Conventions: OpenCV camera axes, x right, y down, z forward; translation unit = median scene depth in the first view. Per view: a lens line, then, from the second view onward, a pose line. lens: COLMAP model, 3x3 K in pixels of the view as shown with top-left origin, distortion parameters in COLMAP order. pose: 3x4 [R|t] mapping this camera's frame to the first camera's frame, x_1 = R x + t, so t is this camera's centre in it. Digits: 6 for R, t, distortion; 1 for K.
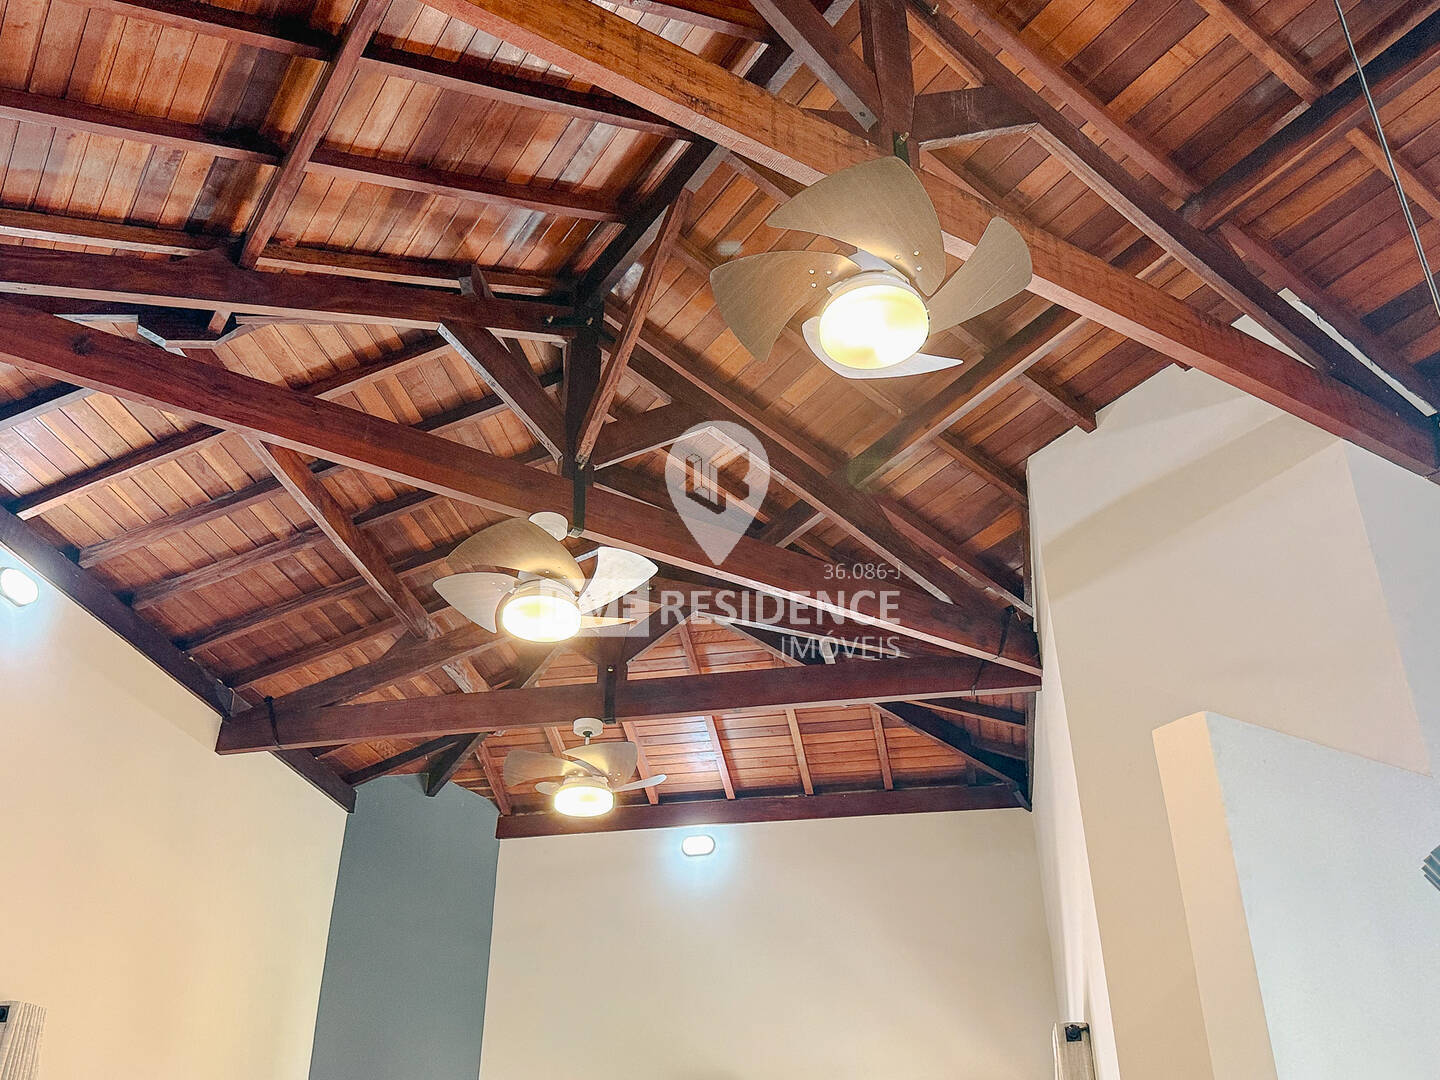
lens RADIAL K [[1342.6, 0, 720.0], [0, 1342.6, 540.0], [0, 0, 1]] dist [0.092239, -0.002587]
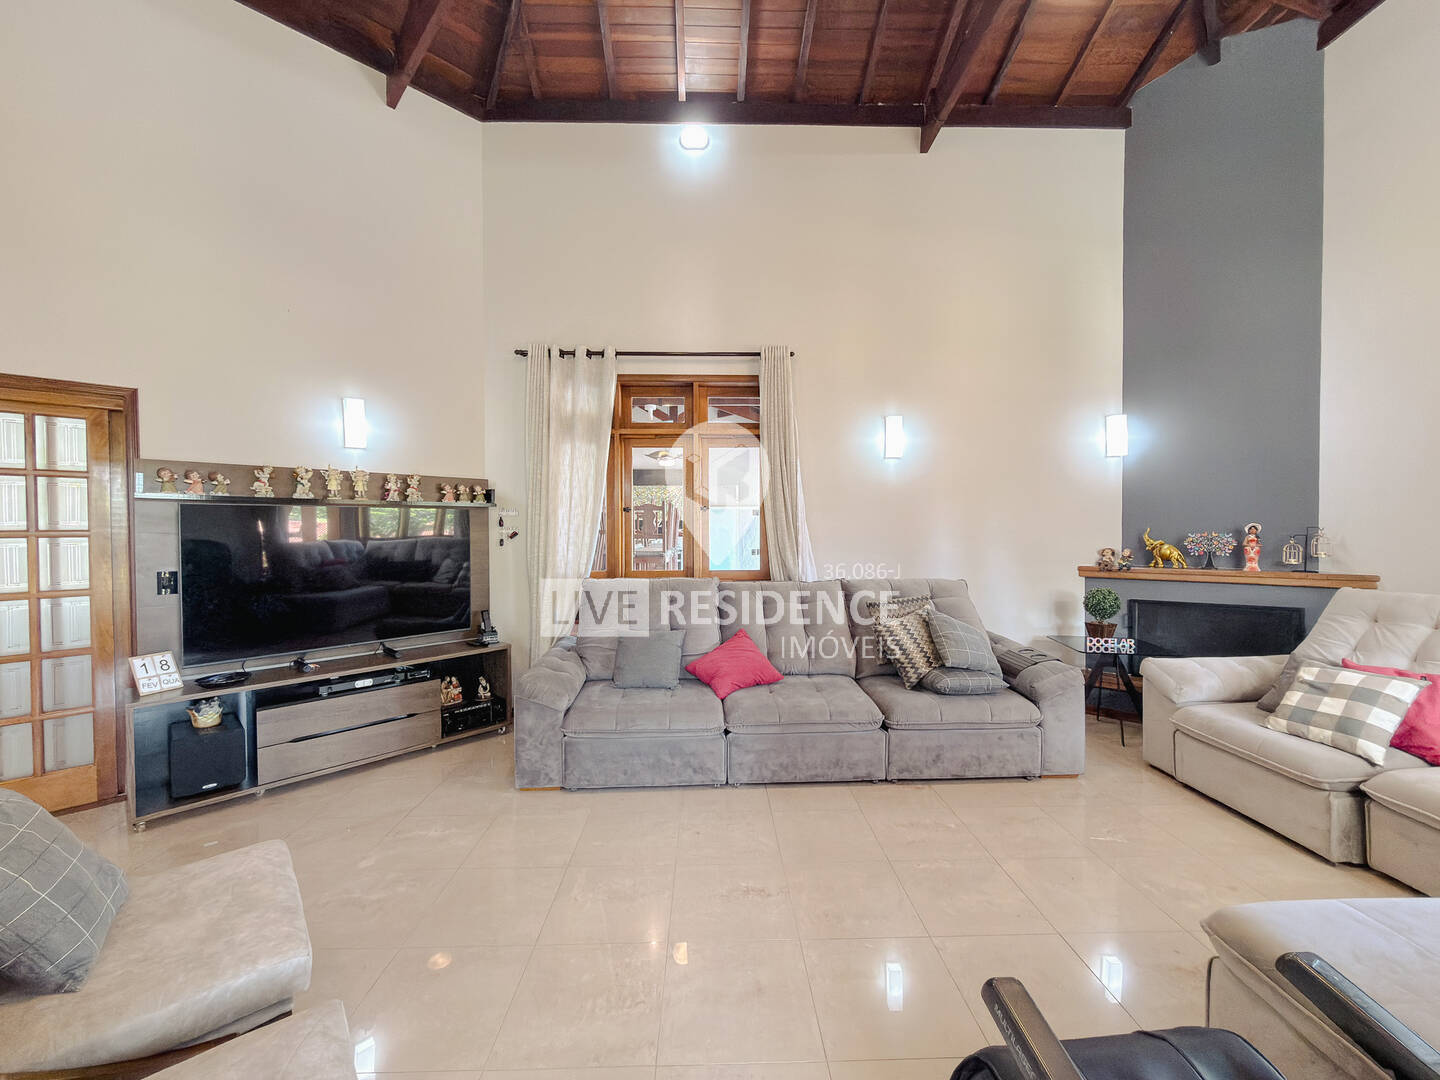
lens RADIAL K [[573.9, 0, 721.0], [0, 573.9, 539.6], [0, 0, 1]] dist [-0.002086, 0.000913]
pose [[0.210108, 0.031461, -0.977172, 0.168493], [0.495523, 0.858169, 0.134175, 0.272780], [0.842800, -0.512402, 0.164719, 0.426090]]
